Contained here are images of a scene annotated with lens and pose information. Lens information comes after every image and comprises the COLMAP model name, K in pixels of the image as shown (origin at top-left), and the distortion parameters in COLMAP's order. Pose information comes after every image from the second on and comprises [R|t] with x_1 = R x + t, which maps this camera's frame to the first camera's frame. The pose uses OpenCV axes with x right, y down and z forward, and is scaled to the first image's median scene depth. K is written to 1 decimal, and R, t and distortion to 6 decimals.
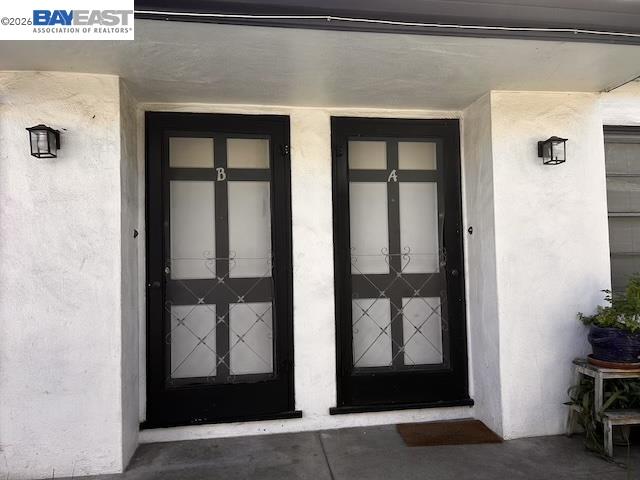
lens RADIAL K [[480.9, 0, 320.8], [0, 480.9, 244.1], [0, 0, 1]] dist [0.026897, -0.020794]
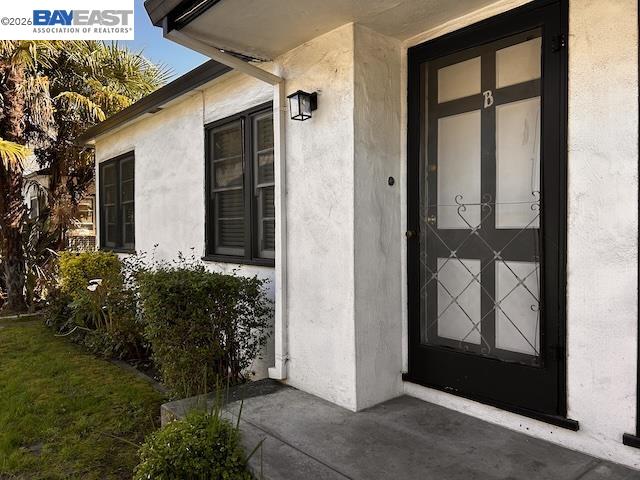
lens RADIAL K [[480.9, 0, 321.3], [0, 480.9, 238.1], [0, 0, 1]] dist [0.026897, -0.020794]
pose [[0.528970, 0.028579, -0.848159, 0.348428], [0.034913, 0.997854, 0.055397, 0.032848], [0.847922, -0.058915, 0.526837, 0.342496]]
